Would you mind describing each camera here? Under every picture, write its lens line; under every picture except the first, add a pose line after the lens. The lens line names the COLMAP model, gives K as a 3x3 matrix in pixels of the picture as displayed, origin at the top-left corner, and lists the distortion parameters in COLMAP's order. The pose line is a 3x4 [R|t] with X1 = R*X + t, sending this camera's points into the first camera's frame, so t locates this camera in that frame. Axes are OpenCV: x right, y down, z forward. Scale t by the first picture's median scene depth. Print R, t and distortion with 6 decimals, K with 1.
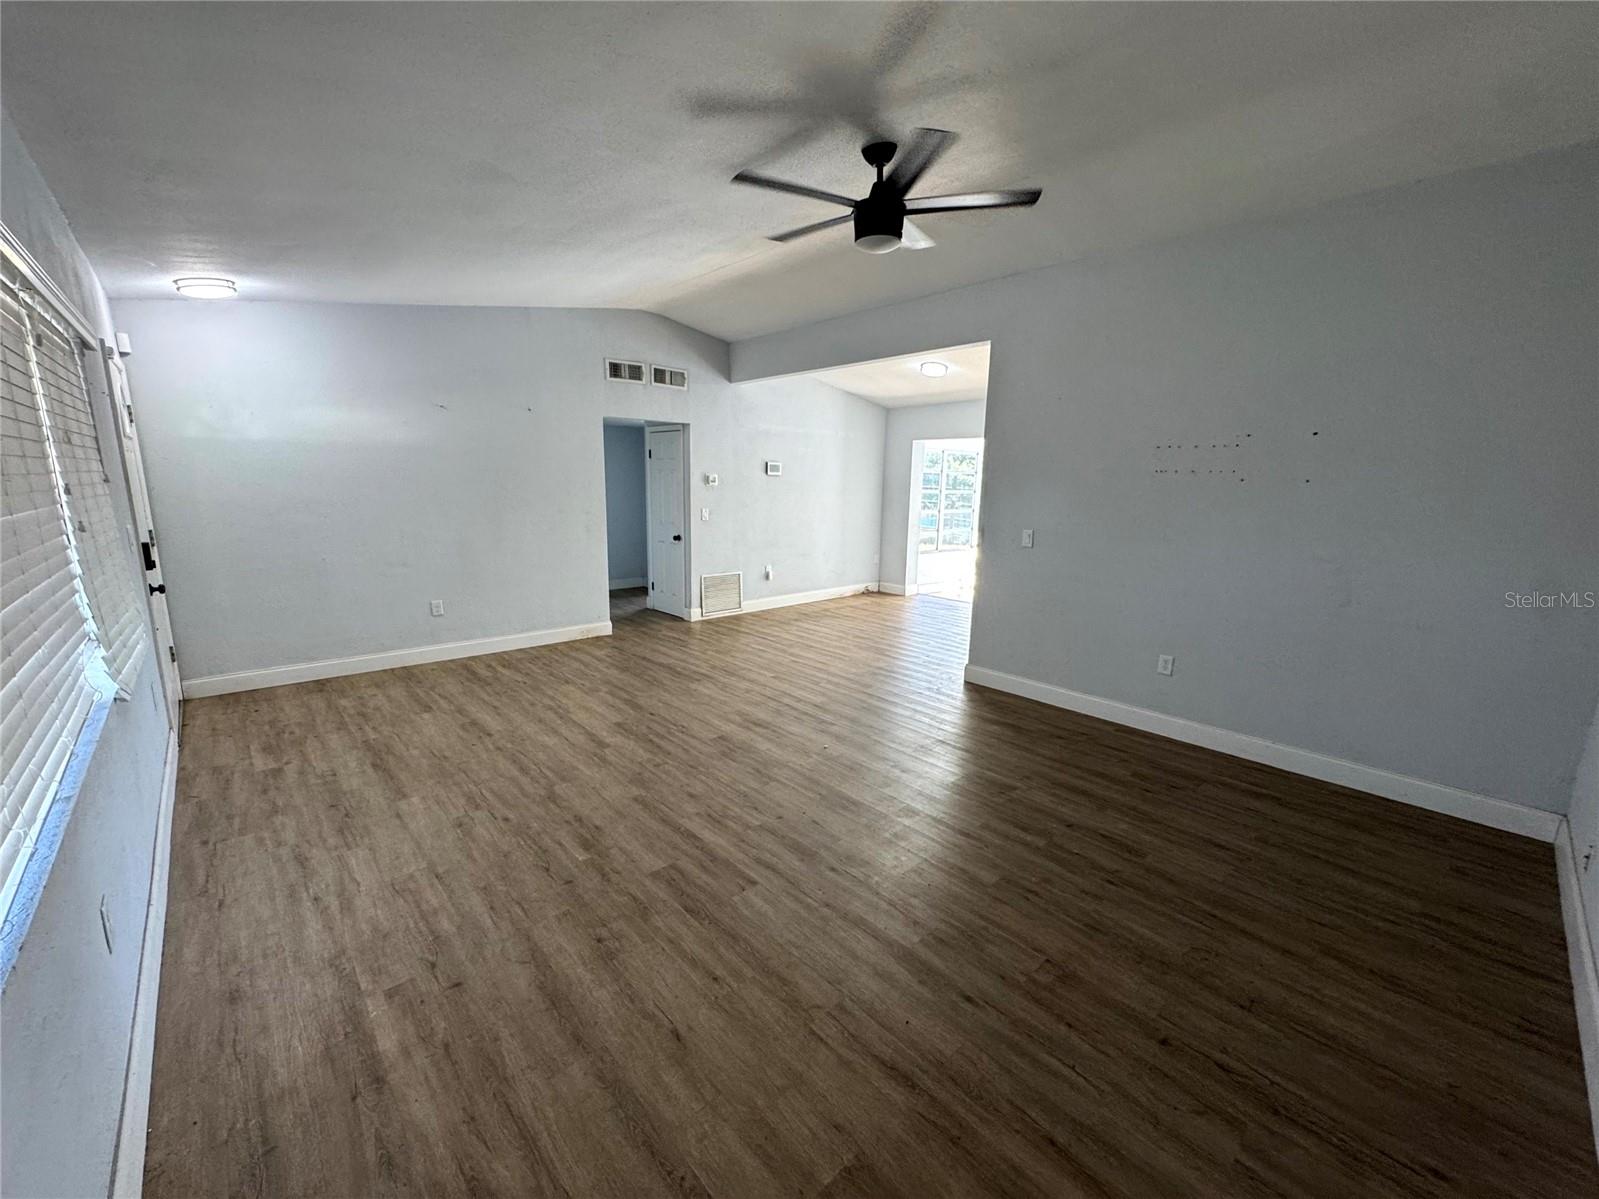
lens RADIAL K [[640.0, 0, 798.5], [0, 640.0, 602.0], [0, 0, 1]] dist [-0.006666, 0.000958]
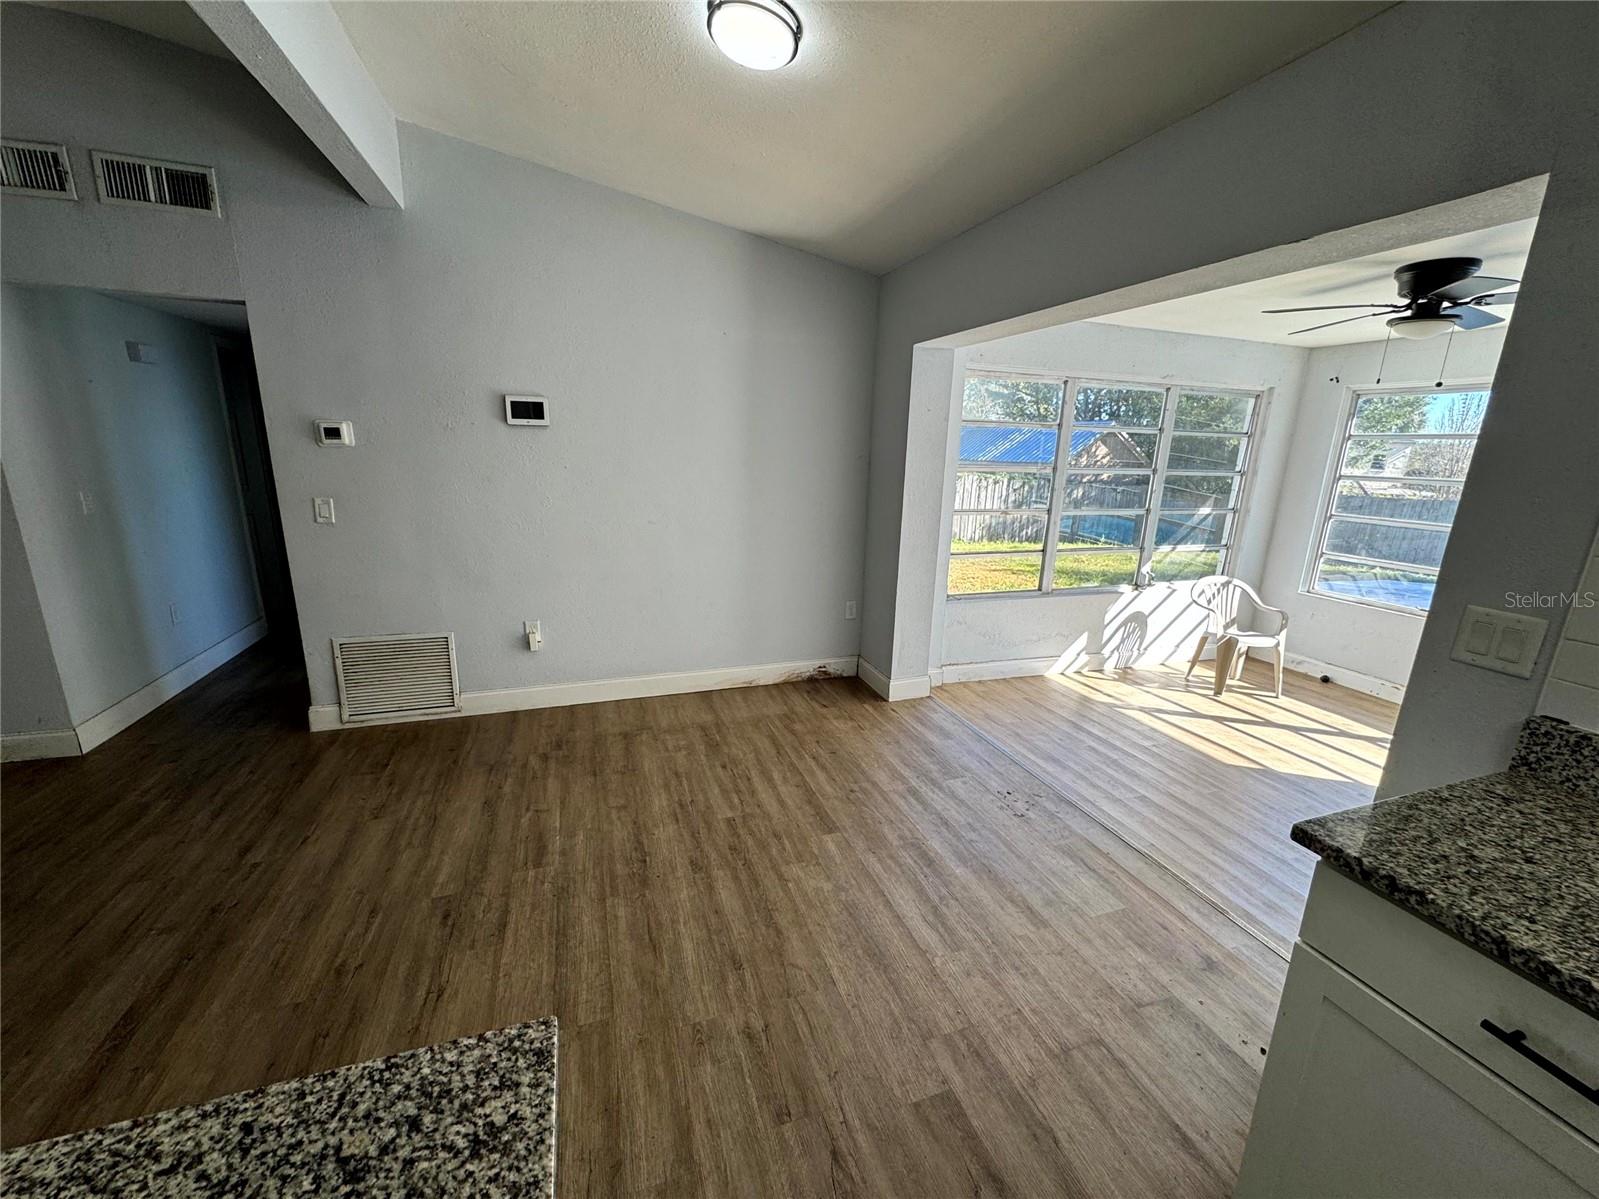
lens RADIAL K [[640.0, 0, 799.1], [0, 640.0, 605.3], [0, 0, 1]] dist [-0.006666, 0.000958]
pose [[0.919449, 0.105903, -0.378678, 0.383060], [-0.085895, 0.993884, 0.069397, -0.144748], [0.383712, -0.031281, 0.922923, 0.785722]]
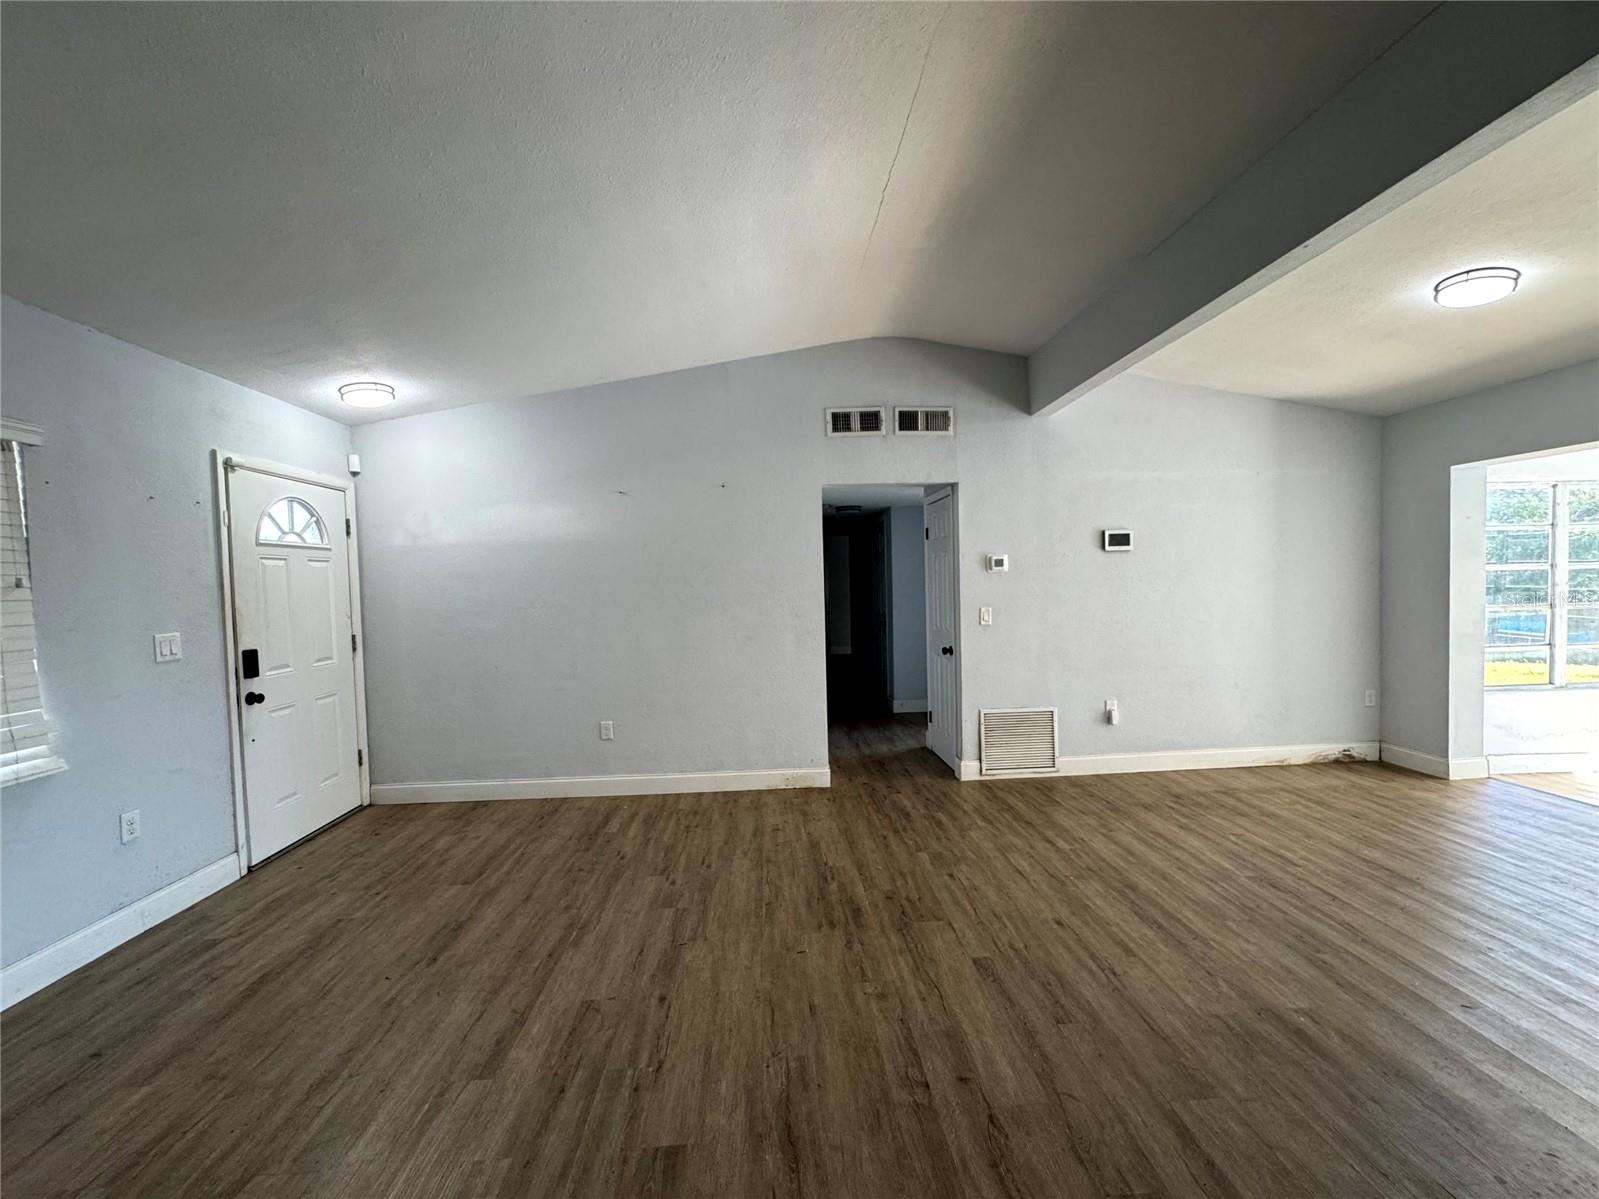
lens RADIAL K [[640.0, 0, 794.7], [0, 640.0, 600.8], [0, 0, 1]] dist [-0.006666, 0.000958]
pose [[0.772947, -0.019571, -0.634168, 0.129358], [-0.079608, 0.988633, -0.127540, -0.059974], [0.629456, 0.149067, 0.762604, 0.421373]]
